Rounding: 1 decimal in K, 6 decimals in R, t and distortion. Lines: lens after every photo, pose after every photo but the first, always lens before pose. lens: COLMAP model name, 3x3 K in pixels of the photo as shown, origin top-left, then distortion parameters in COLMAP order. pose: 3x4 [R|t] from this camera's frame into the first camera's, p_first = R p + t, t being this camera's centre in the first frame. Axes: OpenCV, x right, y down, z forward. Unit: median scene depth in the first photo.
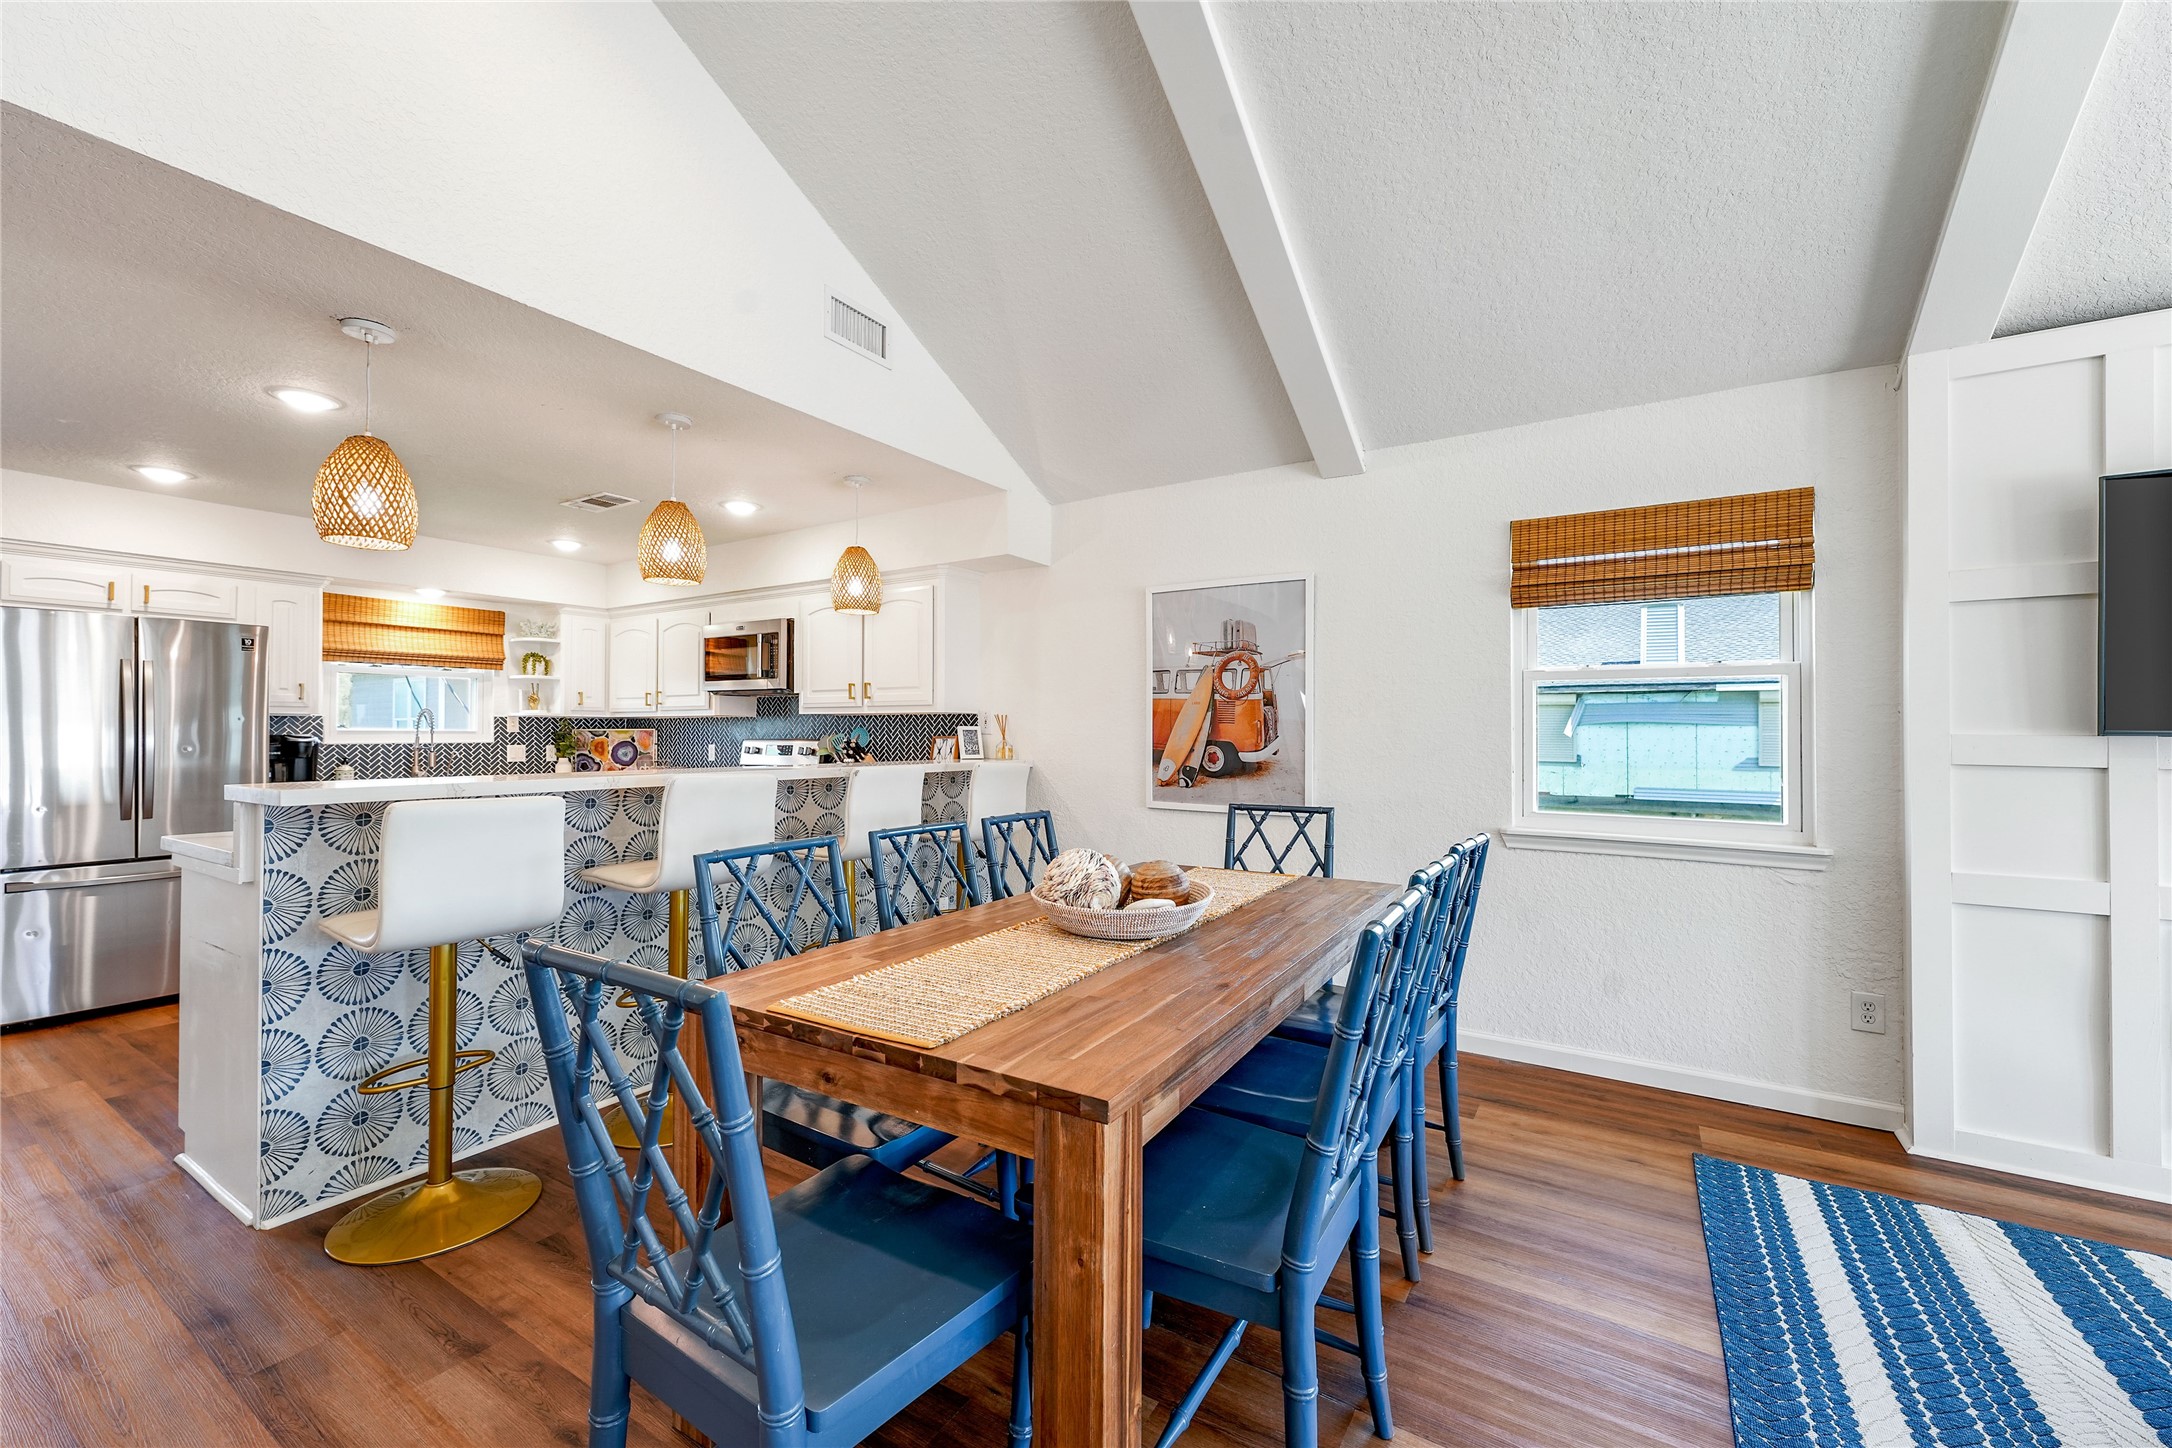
lens RADIAL K [[876.3, 0, 1050.8], [0, 876.3, 724.8], [0, 0, 1]] dist [-0.001219, -0.001334]
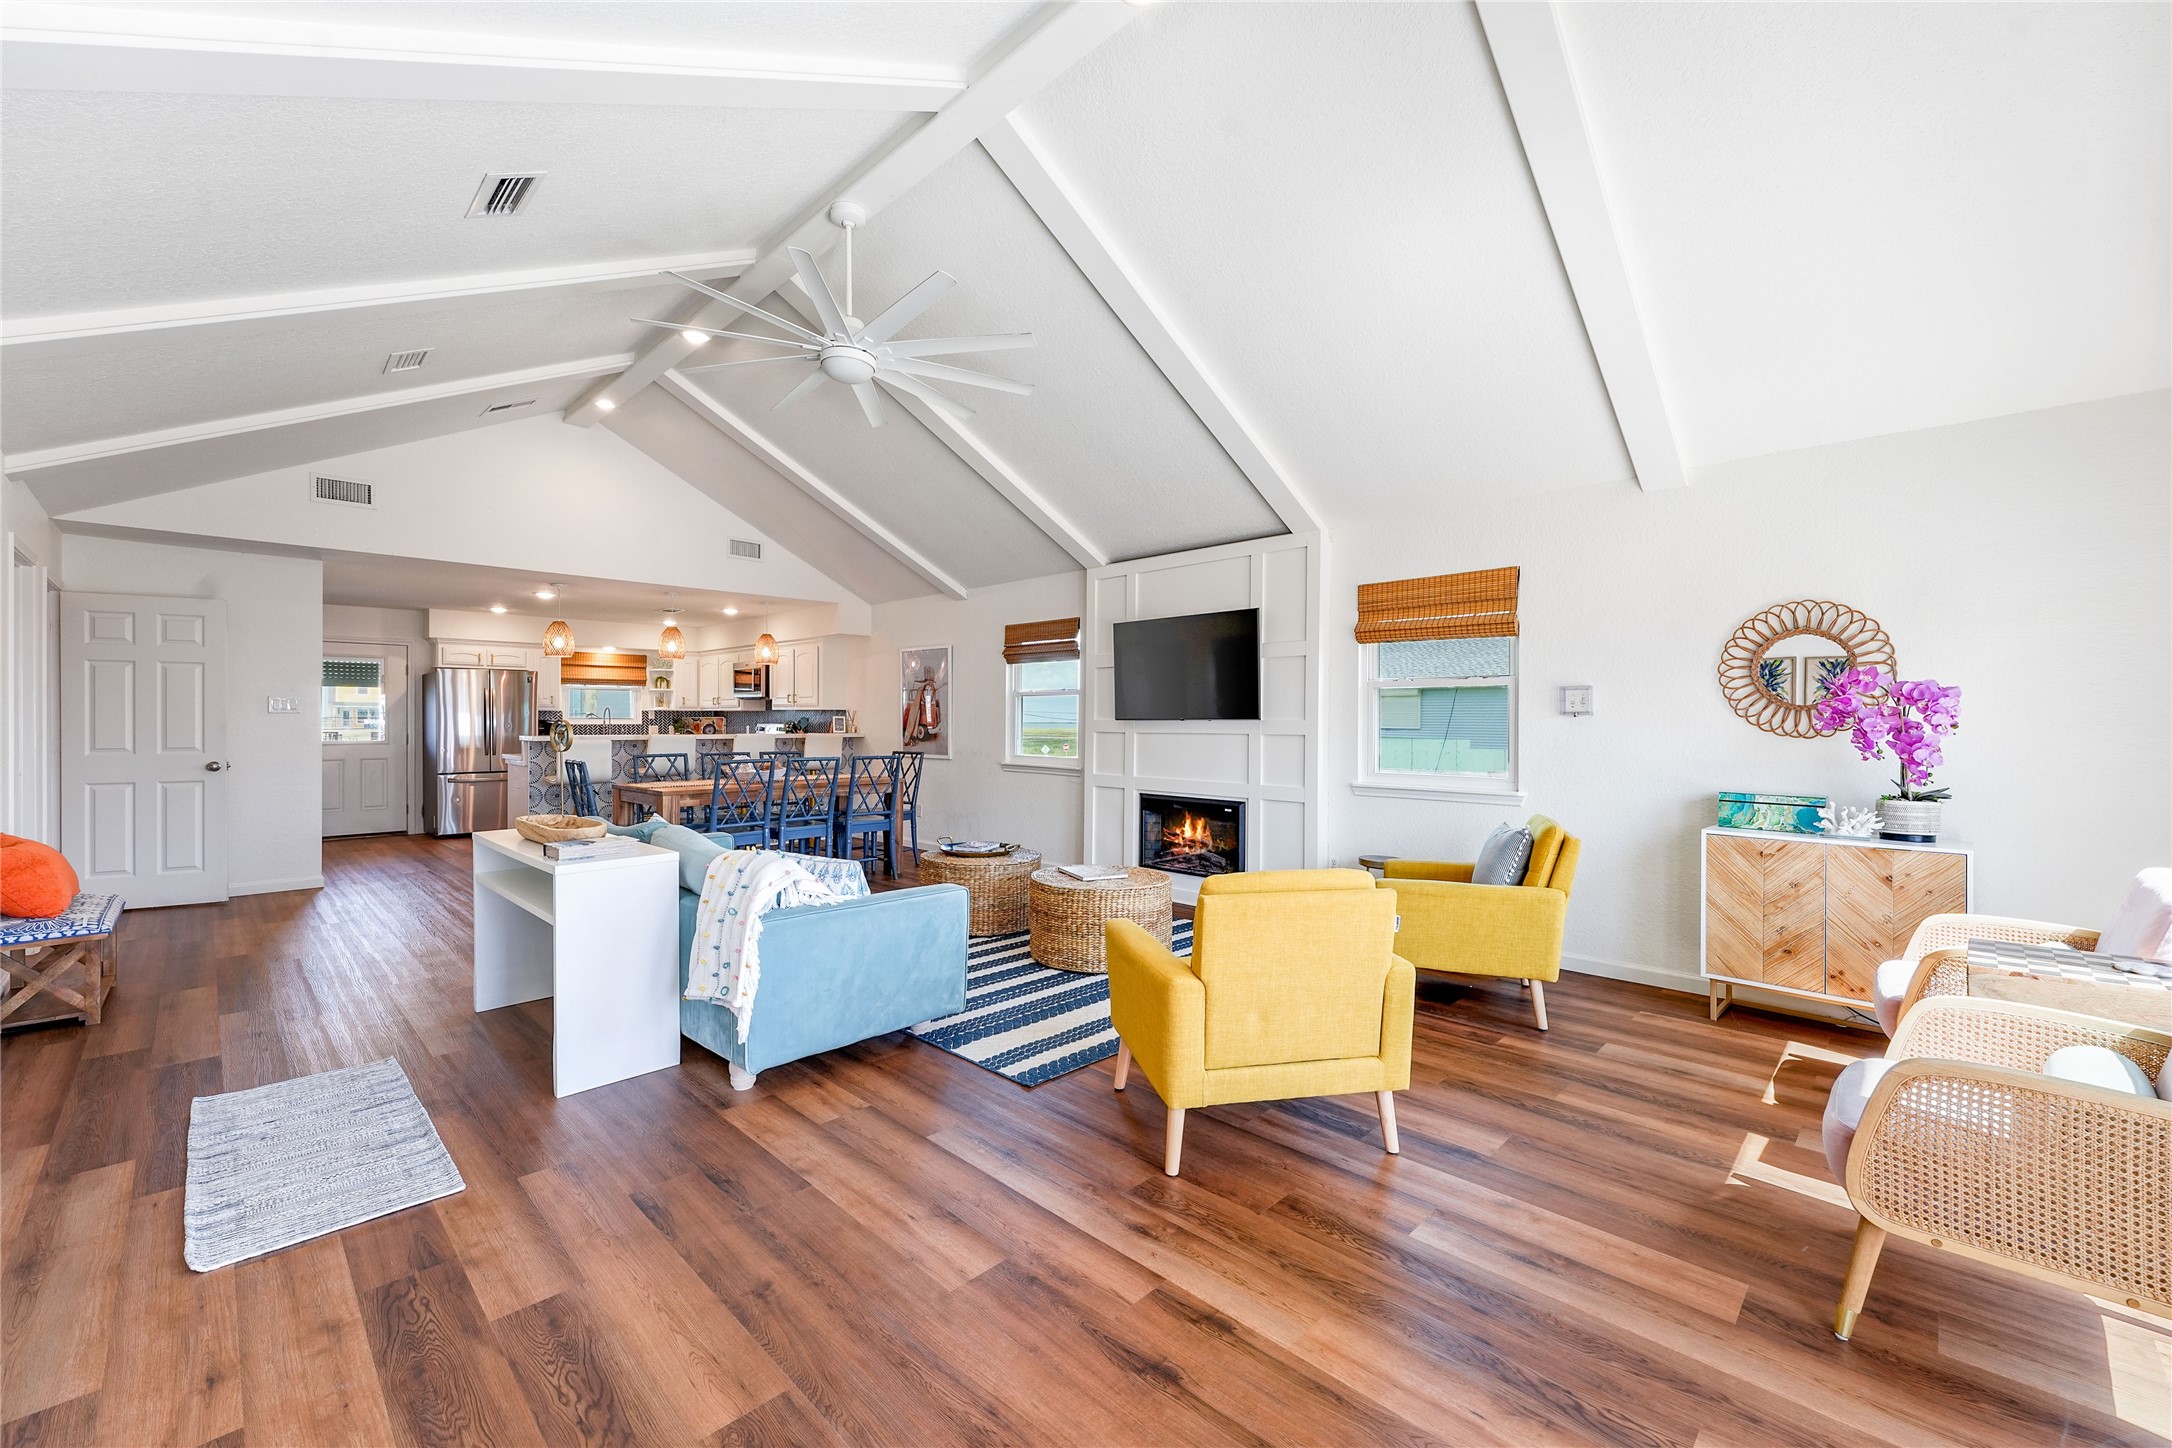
lens RADIAL K [[876.3, 0, 1051.6], [0, 876.3, 718.6], [0, 0, 1]] dist [-0.001219, -0.001334]
pose [[0.975728, 0.002315, -0.218975, 0.898125], [-0.000829, 0.999976, 0.006877, -0.007247], [0.218986, -0.006529, 0.975706, -0.919745]]
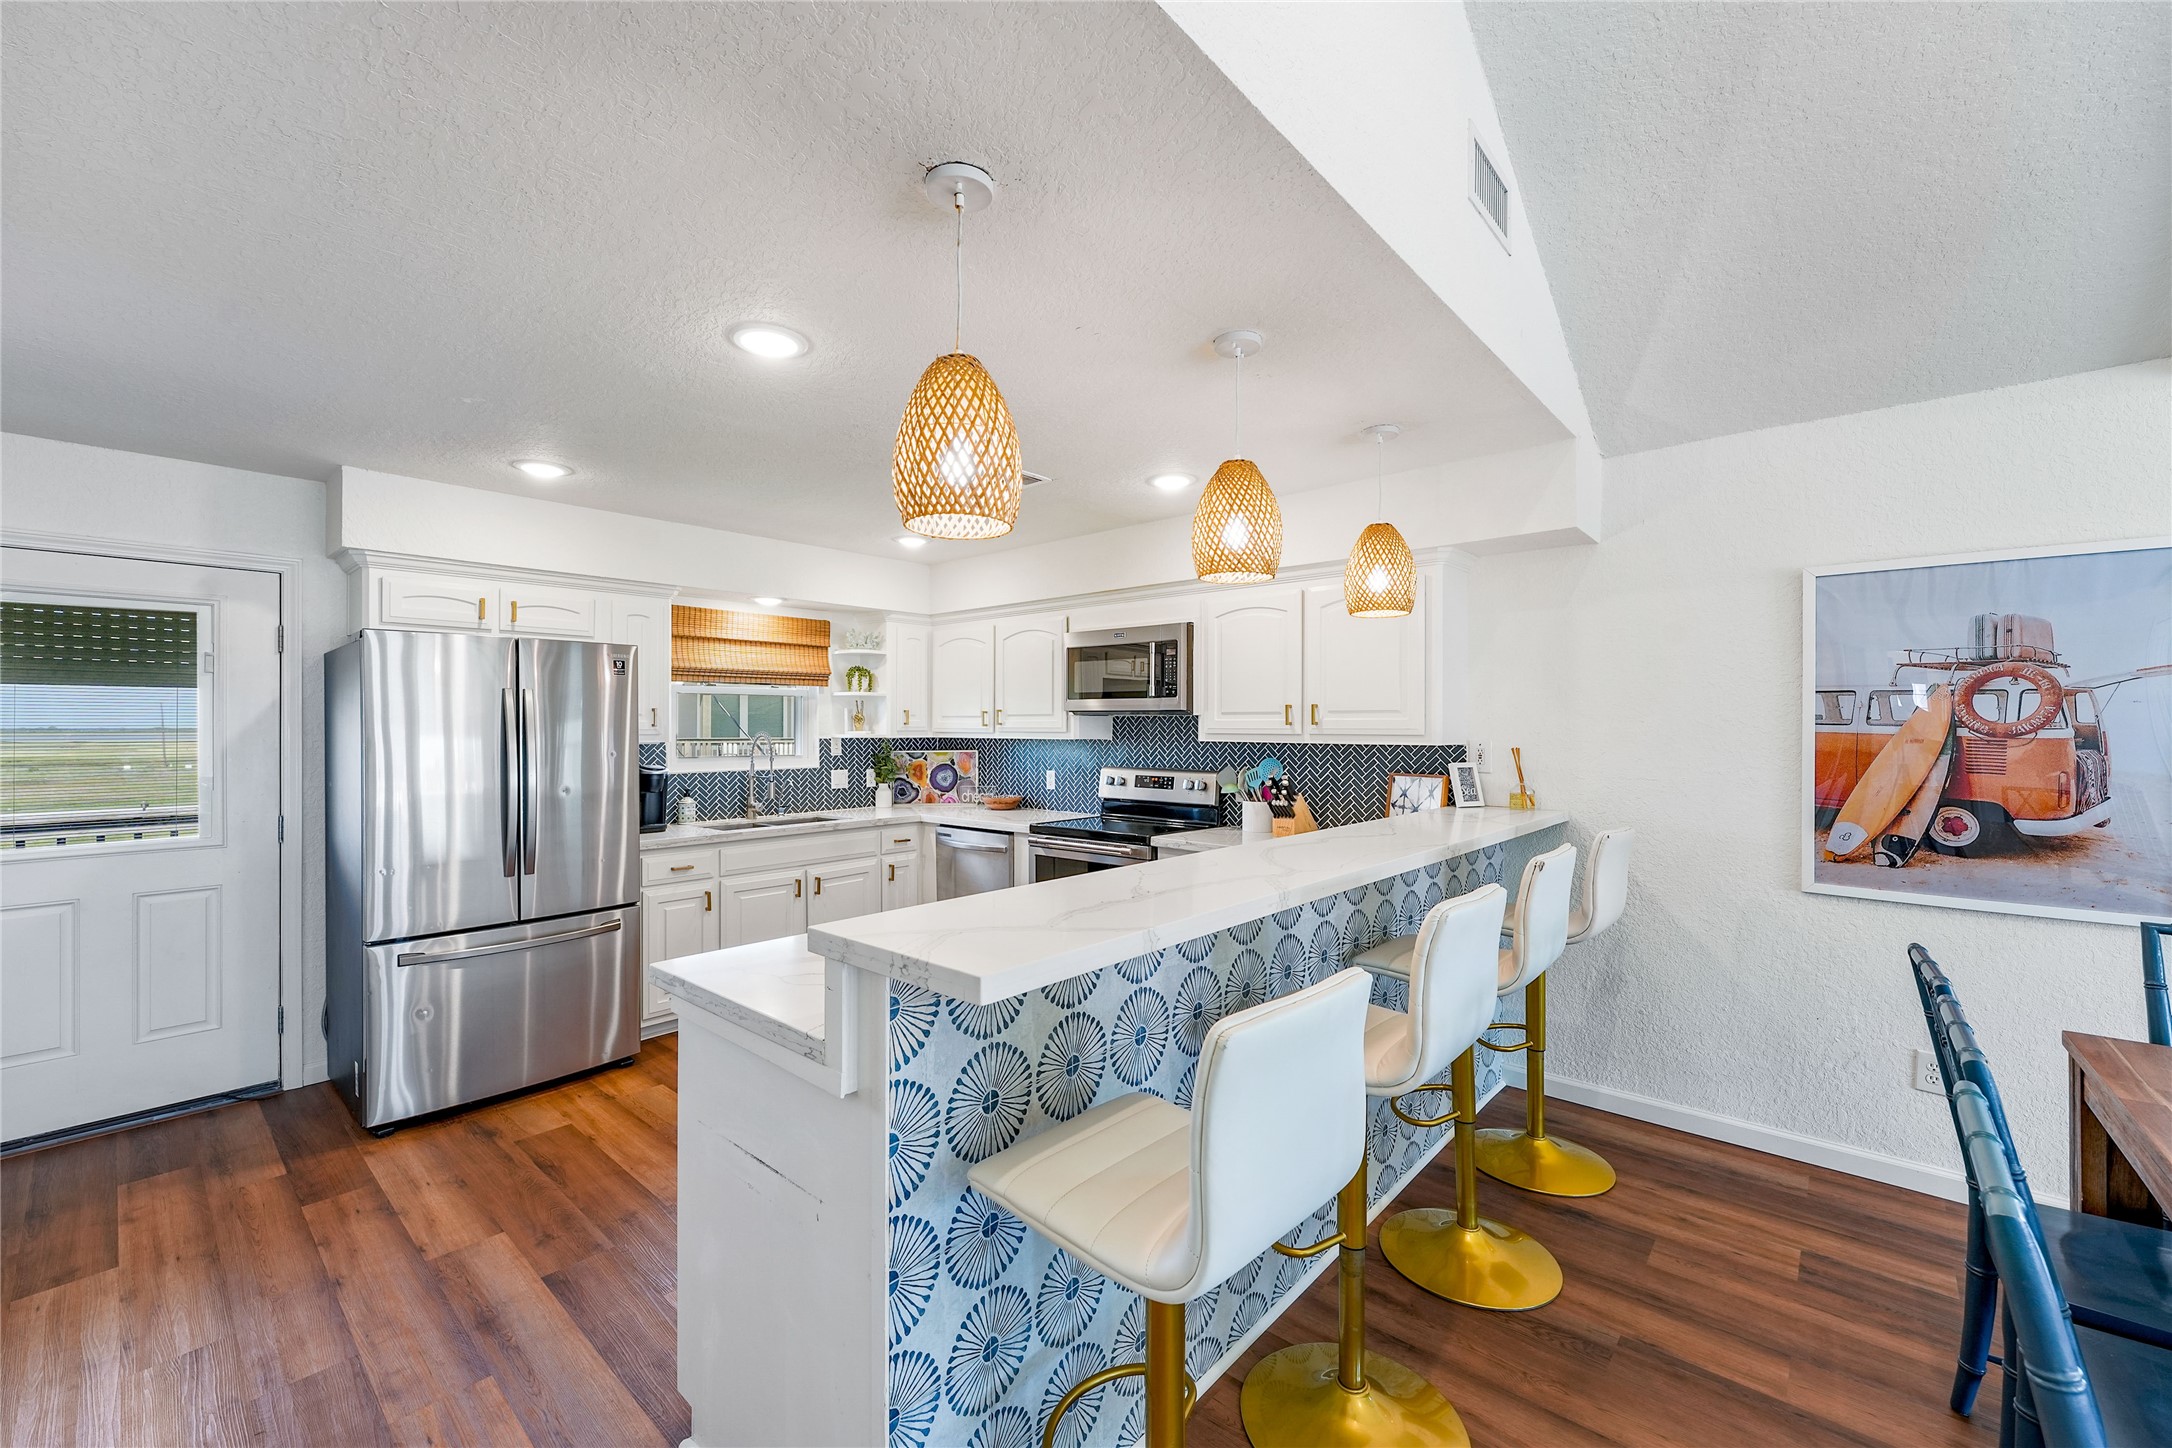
lens RADIAL K [[876.3, 0, 1033.4], [0, 876.3, 723.8], [0, 0, 1]] dist [-0.001219, -0.001334]
pose [[0.983198, 0.000685, -0.182540, -0.351673], [0.000276, 0.999986, 0.005240, -0.039512], [0.182541, -0.005202, 0.983184, 0.222059]]
